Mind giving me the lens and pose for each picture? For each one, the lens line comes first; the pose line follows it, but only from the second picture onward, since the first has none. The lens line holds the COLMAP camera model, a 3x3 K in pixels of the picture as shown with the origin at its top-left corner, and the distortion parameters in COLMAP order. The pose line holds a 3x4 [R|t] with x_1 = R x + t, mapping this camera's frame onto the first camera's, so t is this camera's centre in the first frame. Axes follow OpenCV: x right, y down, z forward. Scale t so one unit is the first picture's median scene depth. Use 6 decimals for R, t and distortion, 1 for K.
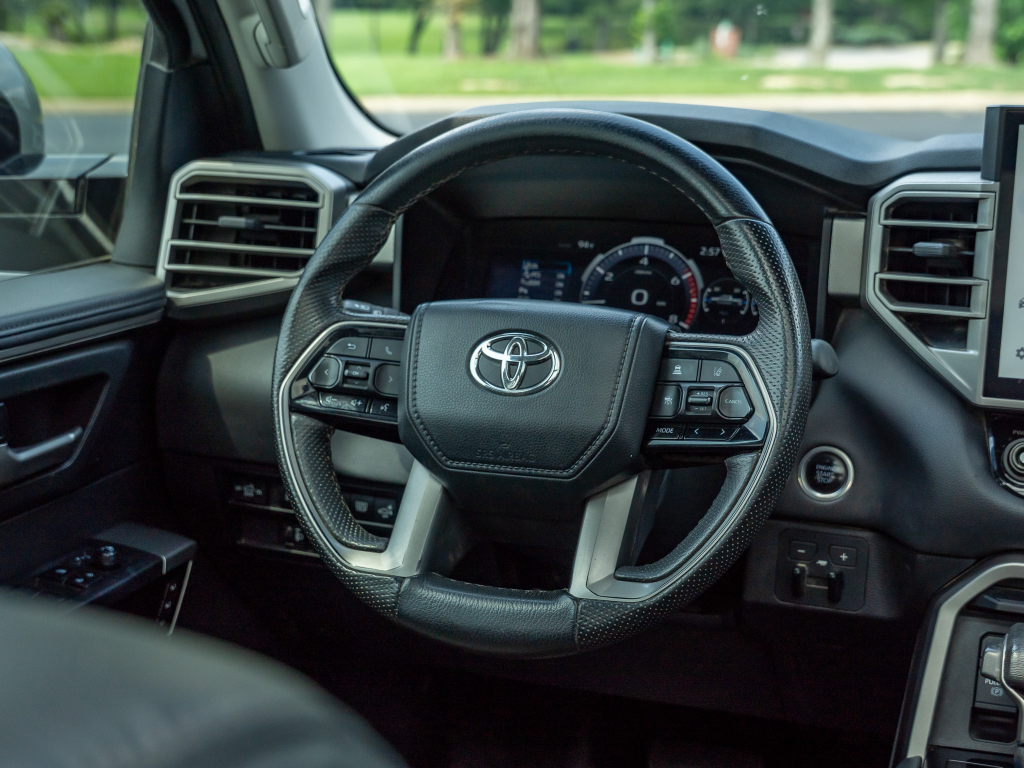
lens RADIAL K [[1677.8, 0, 512.0], [0, 1677.8, 384.0], [0, 0, 1]] dist [-0.002238, 0.168588]
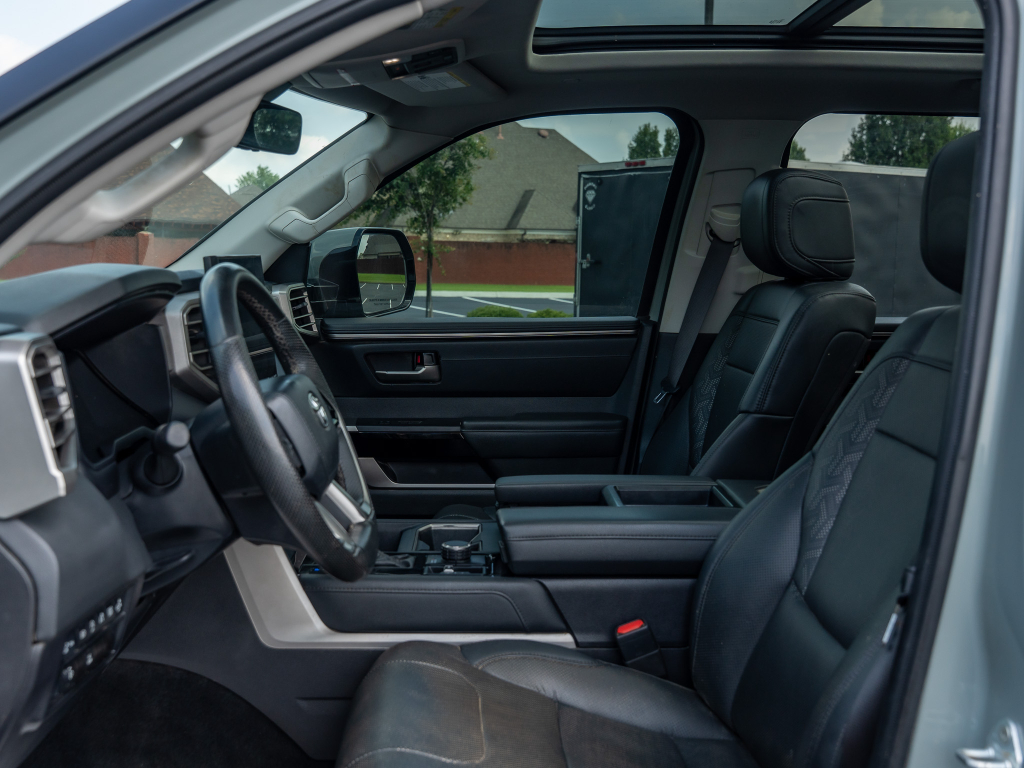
lens RADIAL K [[1215.2, 0, 512.0], [0, 1215.2, 384.0], [0, 0, 1]] dist [0.003972, 0.046503]
pose [[-0.365512, -0.117209, 0.923398, -1.143265], [0.186136, 0.962798, 0.195889, -0.230915], [-0.912006, 0.243477, -0.330097, 1.167423]]
